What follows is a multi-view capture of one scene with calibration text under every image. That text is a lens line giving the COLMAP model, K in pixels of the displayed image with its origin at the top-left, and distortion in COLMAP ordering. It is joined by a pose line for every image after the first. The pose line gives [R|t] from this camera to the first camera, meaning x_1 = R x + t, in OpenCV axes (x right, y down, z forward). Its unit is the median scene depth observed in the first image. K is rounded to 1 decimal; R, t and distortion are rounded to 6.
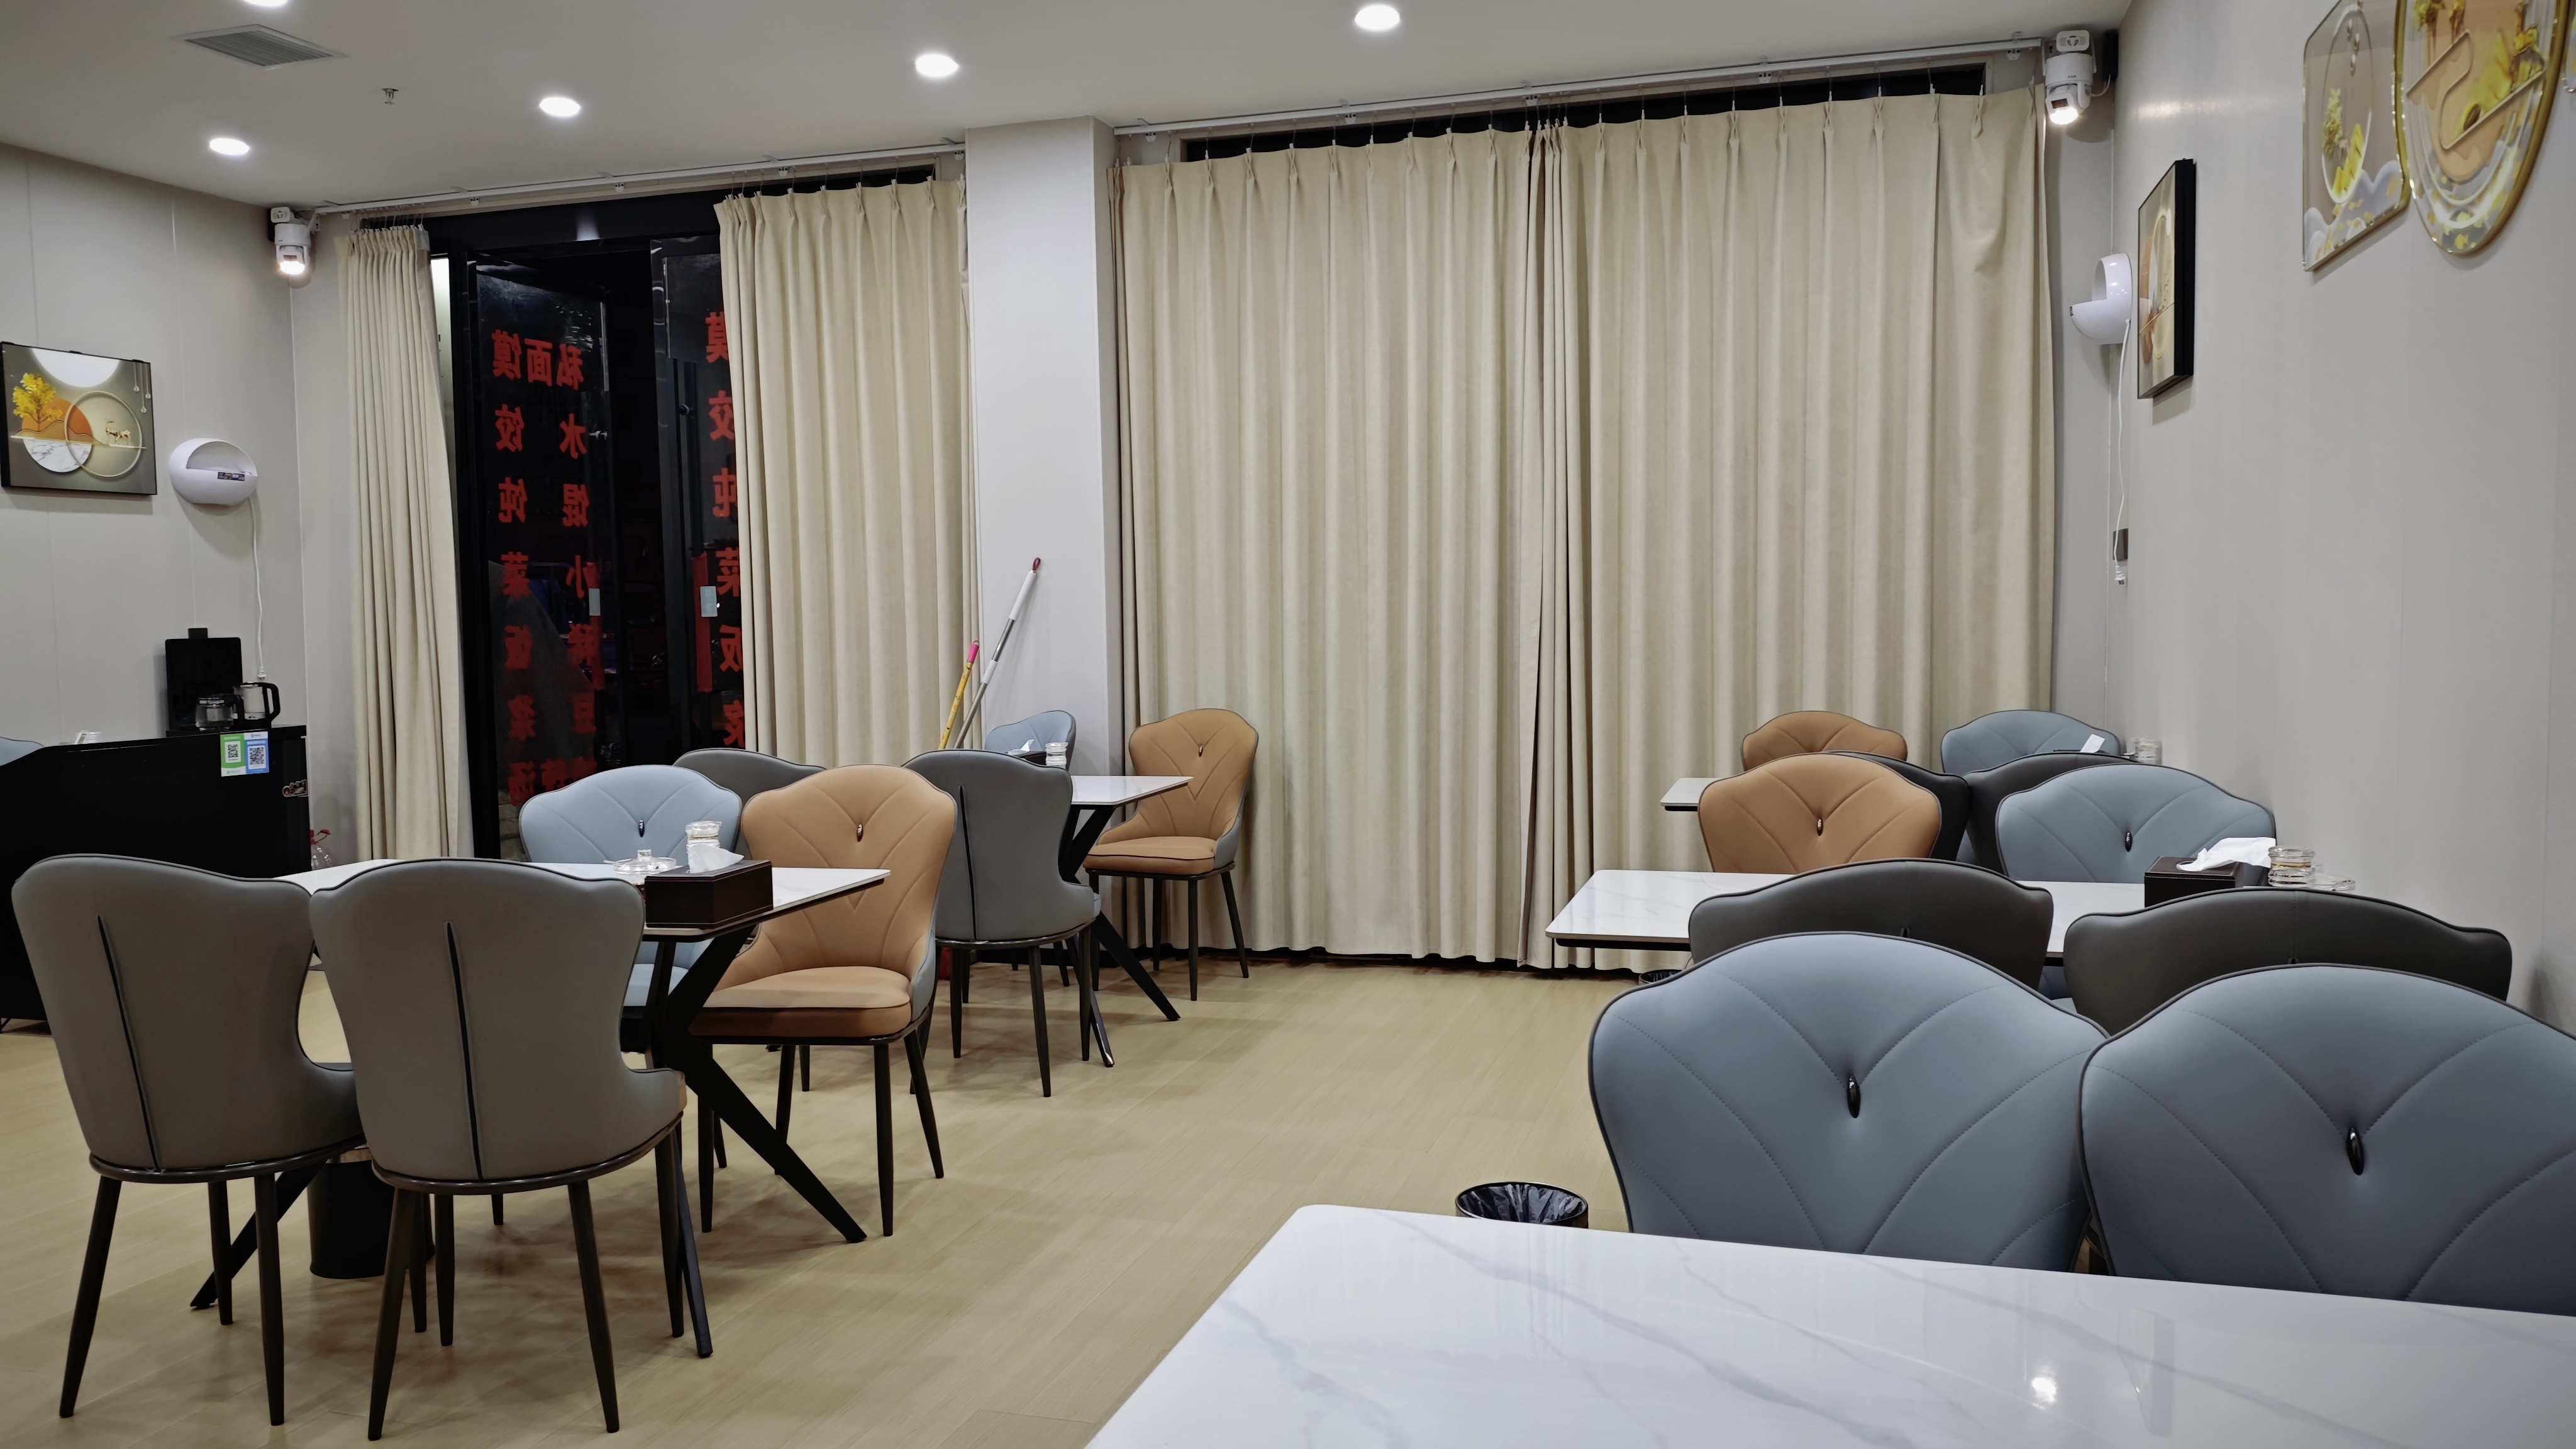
lens RADIAL K [[1870.3, 0, 1288.7], [0, 1870.3, 752.2], [0, 0, 1]] dist [0.002580, -0.038098]
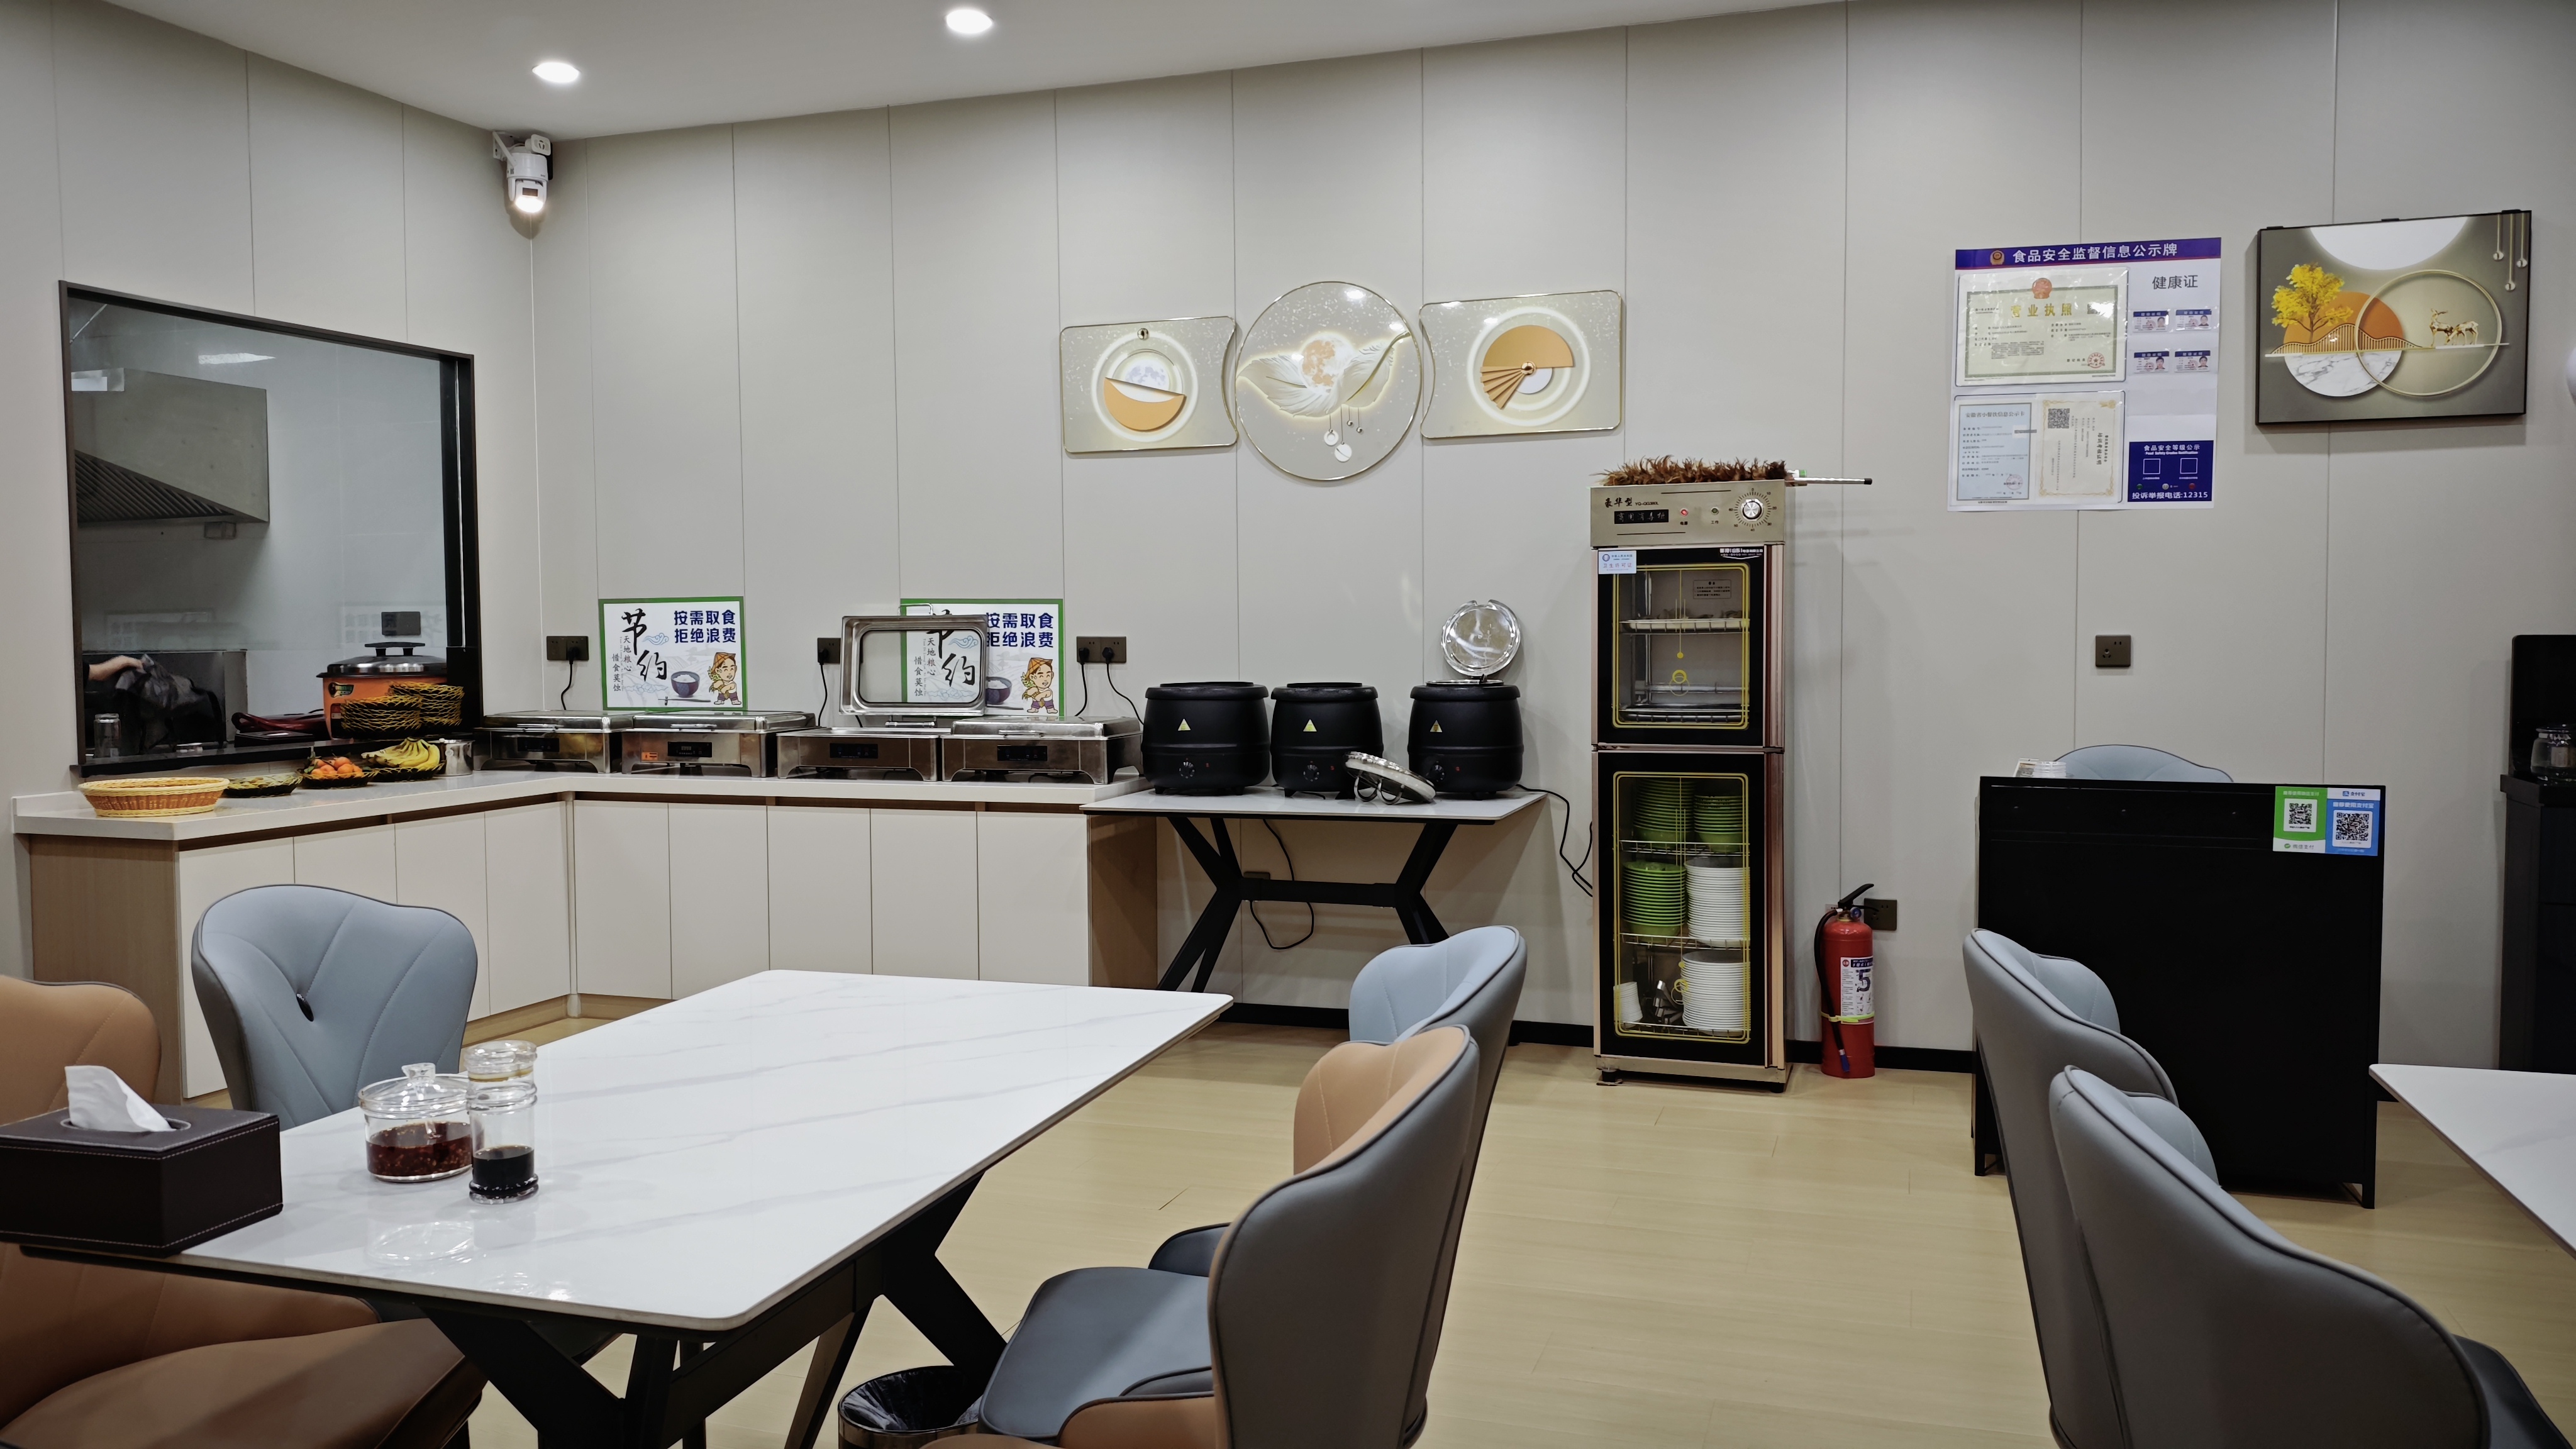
lens RADIAL K [[1861.1, 0, 1299.9], [0, 1861.1, 721.8], [0, 0, 1]] dist [0.110689, -0.223195]
pose [[-0.043685, 0.064058, -0.996990, 0.083840], [-0.071175, 0.995207, 0.067062, -0.049910], [0.996507, 0.073890, -0.038917, 0.677222]]
